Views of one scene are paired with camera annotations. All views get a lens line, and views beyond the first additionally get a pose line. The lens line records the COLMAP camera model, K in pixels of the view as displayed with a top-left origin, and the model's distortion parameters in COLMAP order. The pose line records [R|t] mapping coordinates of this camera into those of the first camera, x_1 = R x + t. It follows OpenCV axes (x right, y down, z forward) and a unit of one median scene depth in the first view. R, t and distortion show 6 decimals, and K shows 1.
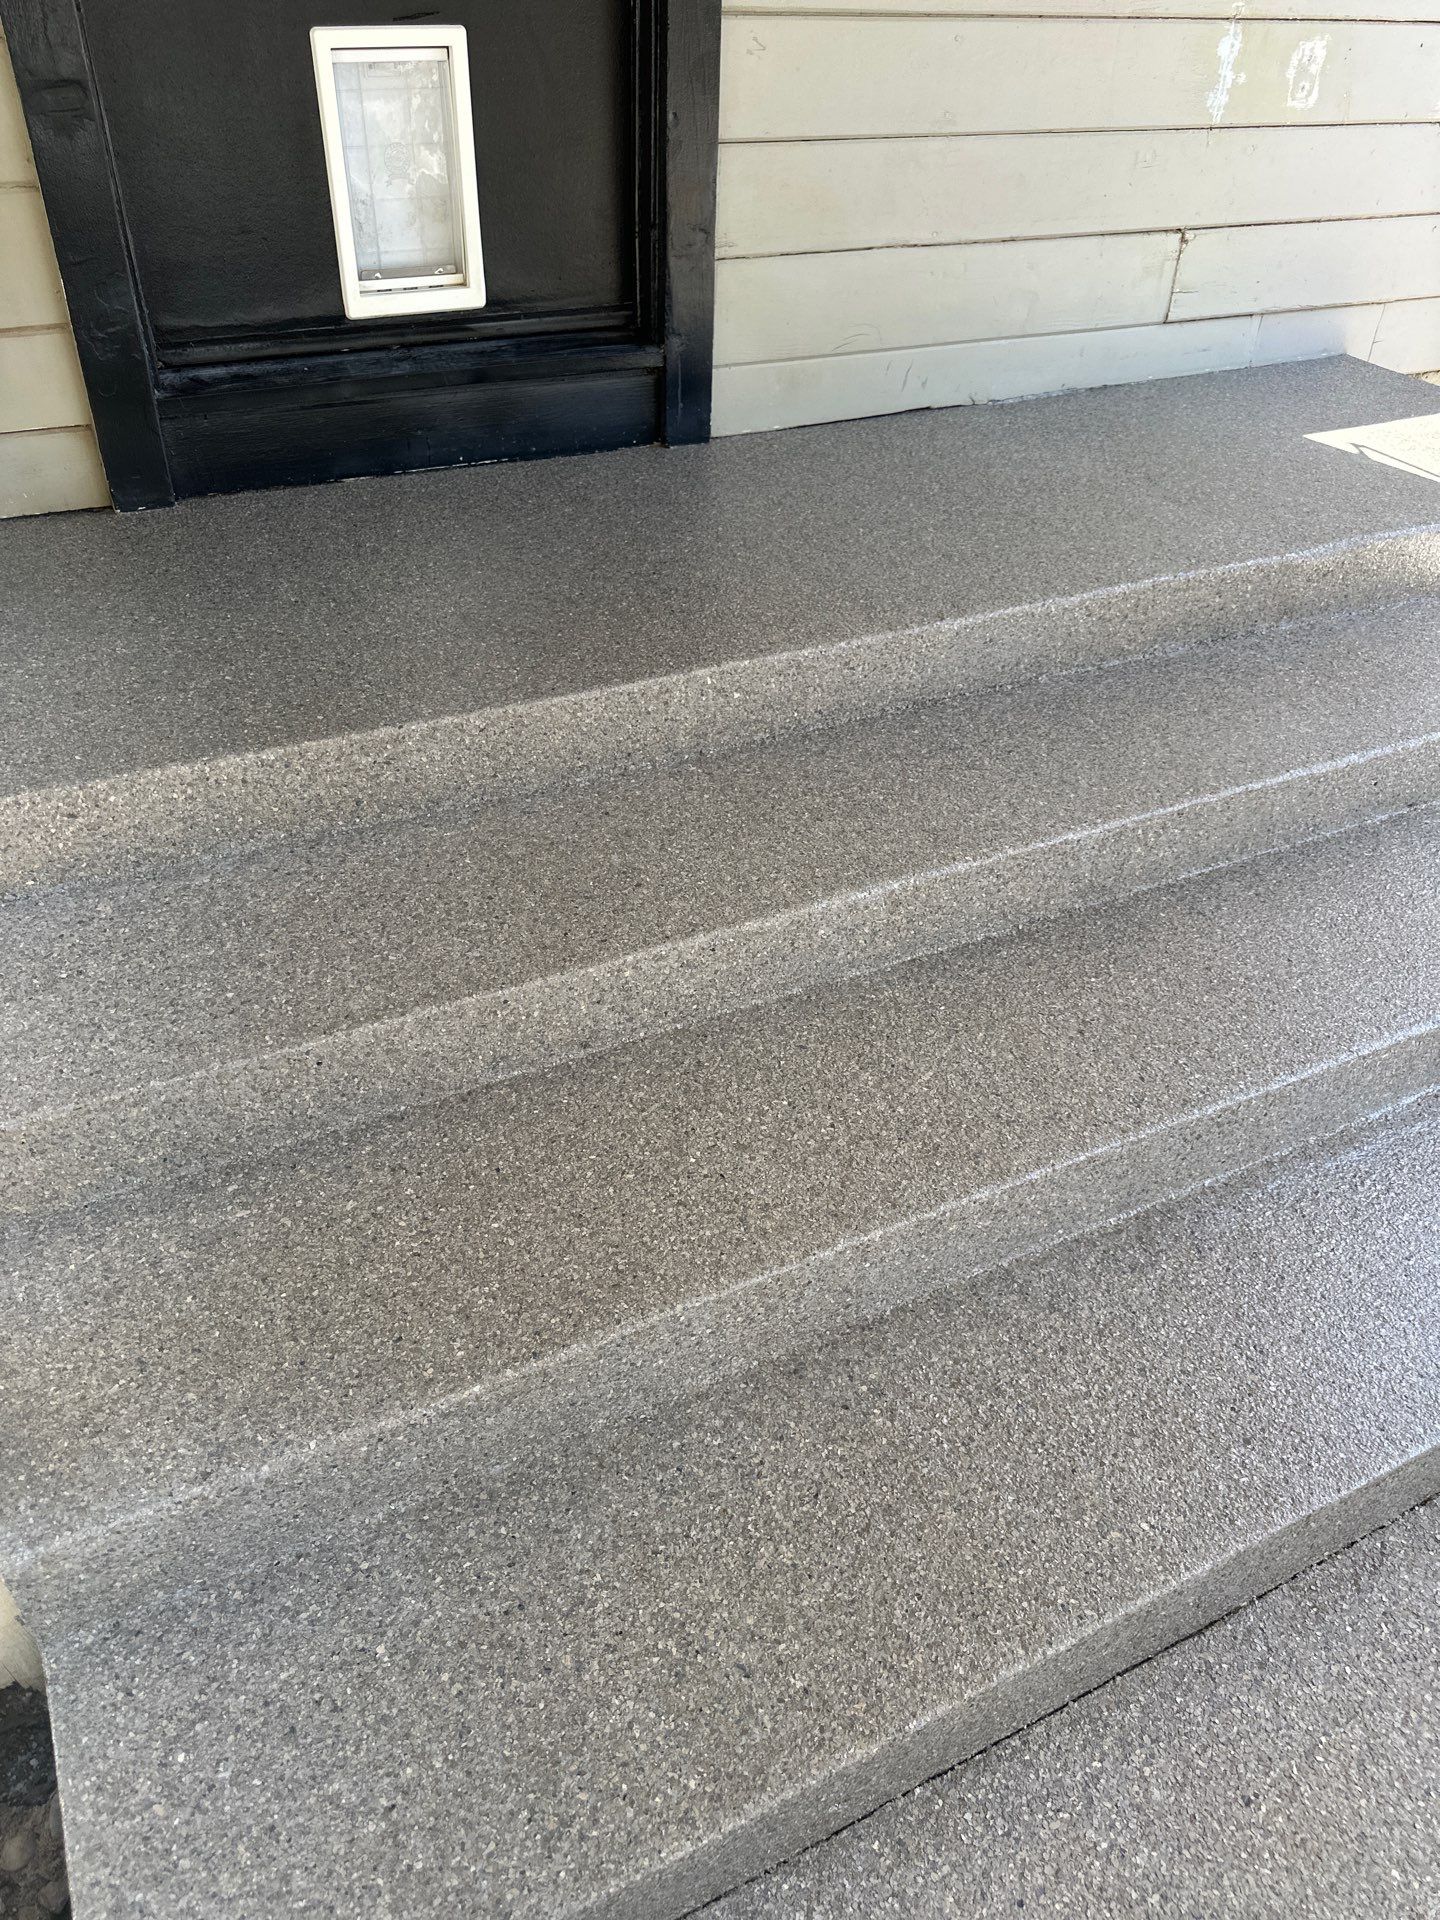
lens RADIAL K [[1371.6, 0, 713.3], [0, 1371.6, 996.1], [0, 0, 1]] dist [0.002010, -0.004960]
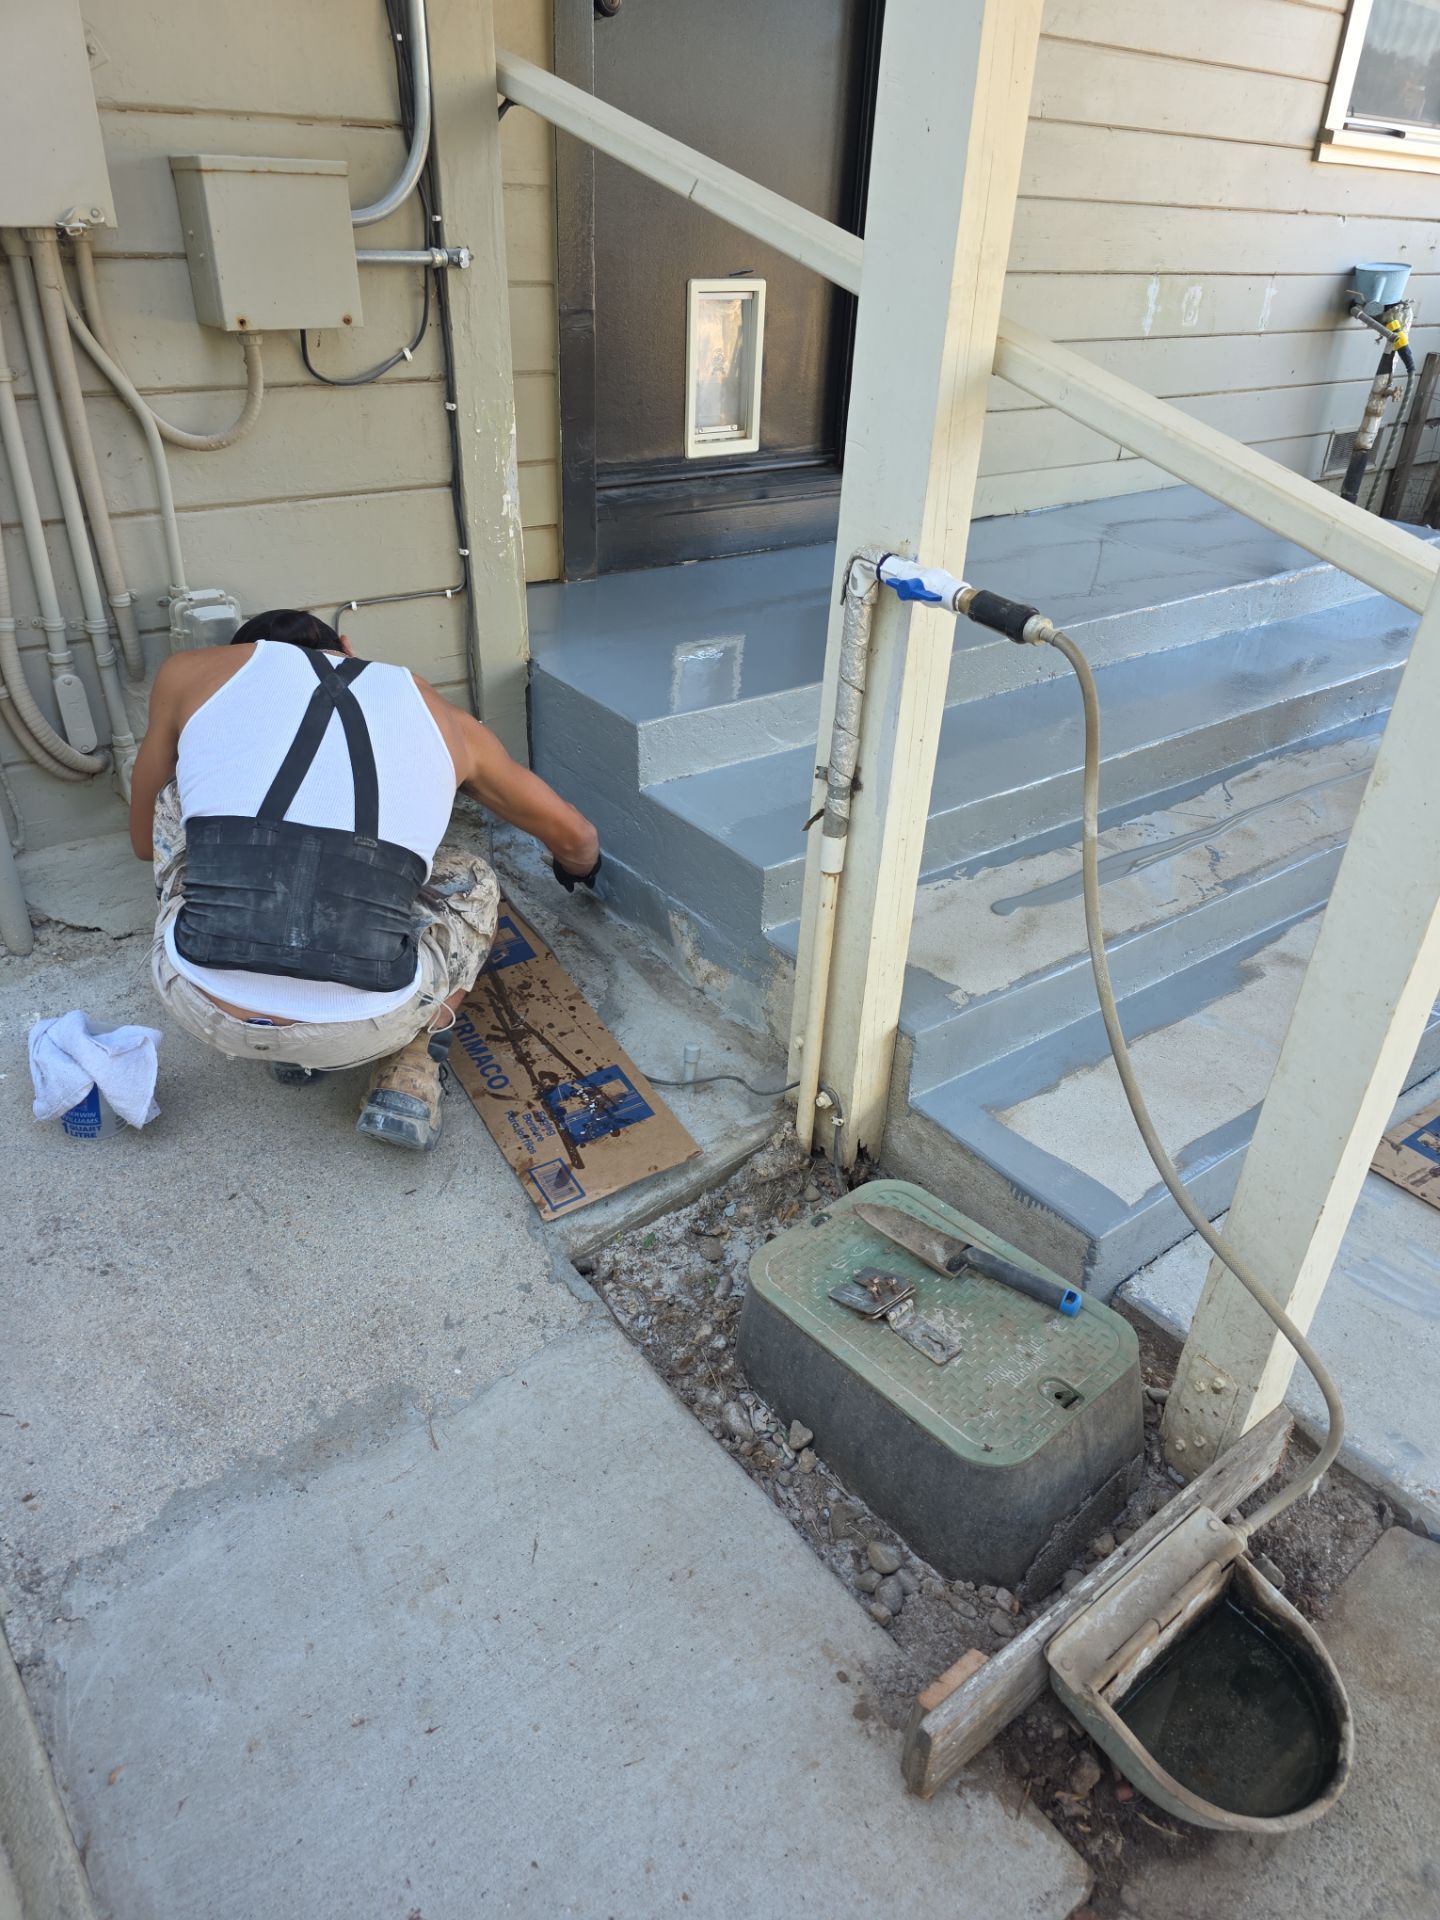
lens RADIAL K [[1282.0, 0, 720.0], [0, 1282.0, 960.0], [0, 0, 1]] dist [0.064124, -0.049208]
pose [[0.979311, -0.093652, 0.179385, -0.515266], [0.117355, 0.985010, -0.126428, 0.235040], [-0.164855, 0.144864, 0.975621, -0.322071]]
